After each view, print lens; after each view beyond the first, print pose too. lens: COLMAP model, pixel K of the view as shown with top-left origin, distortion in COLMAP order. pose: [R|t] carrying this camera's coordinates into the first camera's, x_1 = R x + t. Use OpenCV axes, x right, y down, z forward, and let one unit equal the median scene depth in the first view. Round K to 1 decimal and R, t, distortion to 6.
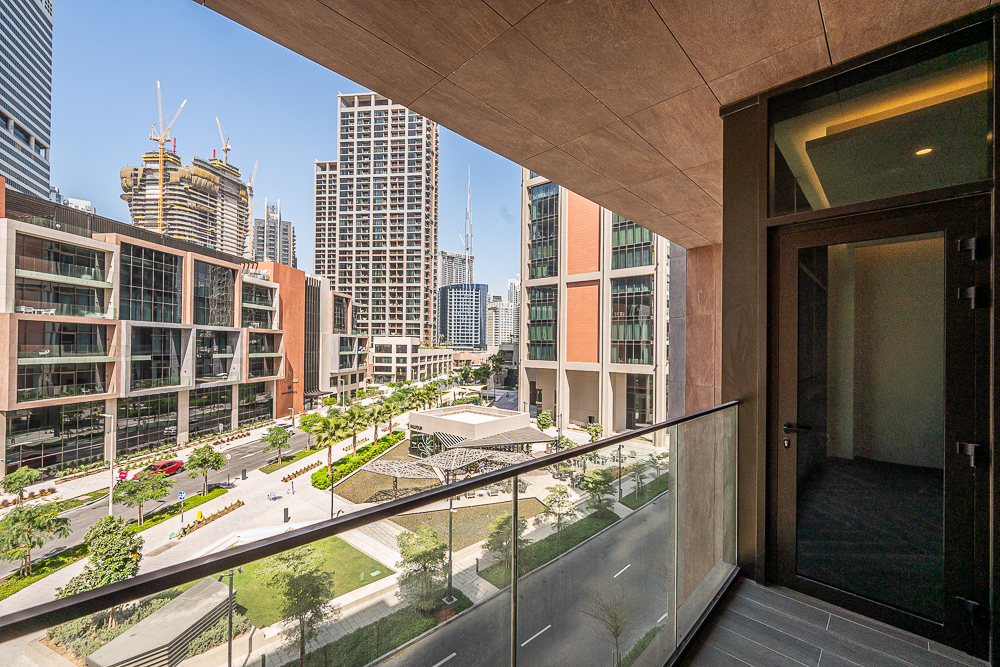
lens RADIAL K [[418.2, 0, 502.7], [0, 418.2, 326.7], [0, 0, 1]] dist [-0.001838, -0.000362]
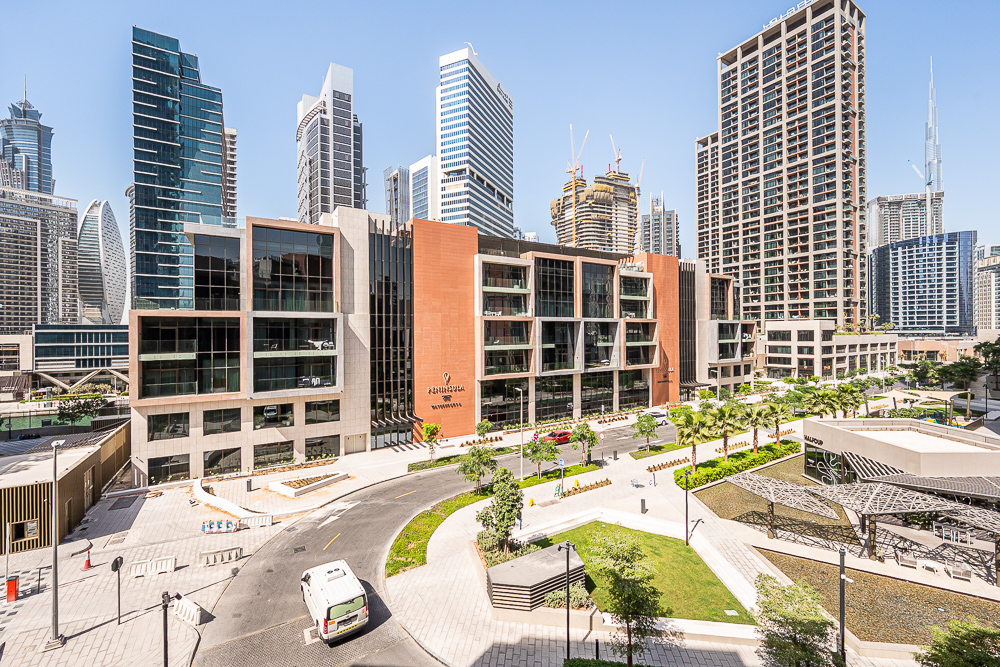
lens RADIAL K [[418.2, 0, 502.7], [0, 418.2, 326.7], [0, 0, 1]] dist [-0.001838, -0.000362]
pose [[0.604907, -0.032101, -0.795649, 0.048556], [0.054830, 0.998495, 0.001400, 0.005308], [0.794406, -0.044472, 0.605757, 0.097094]]
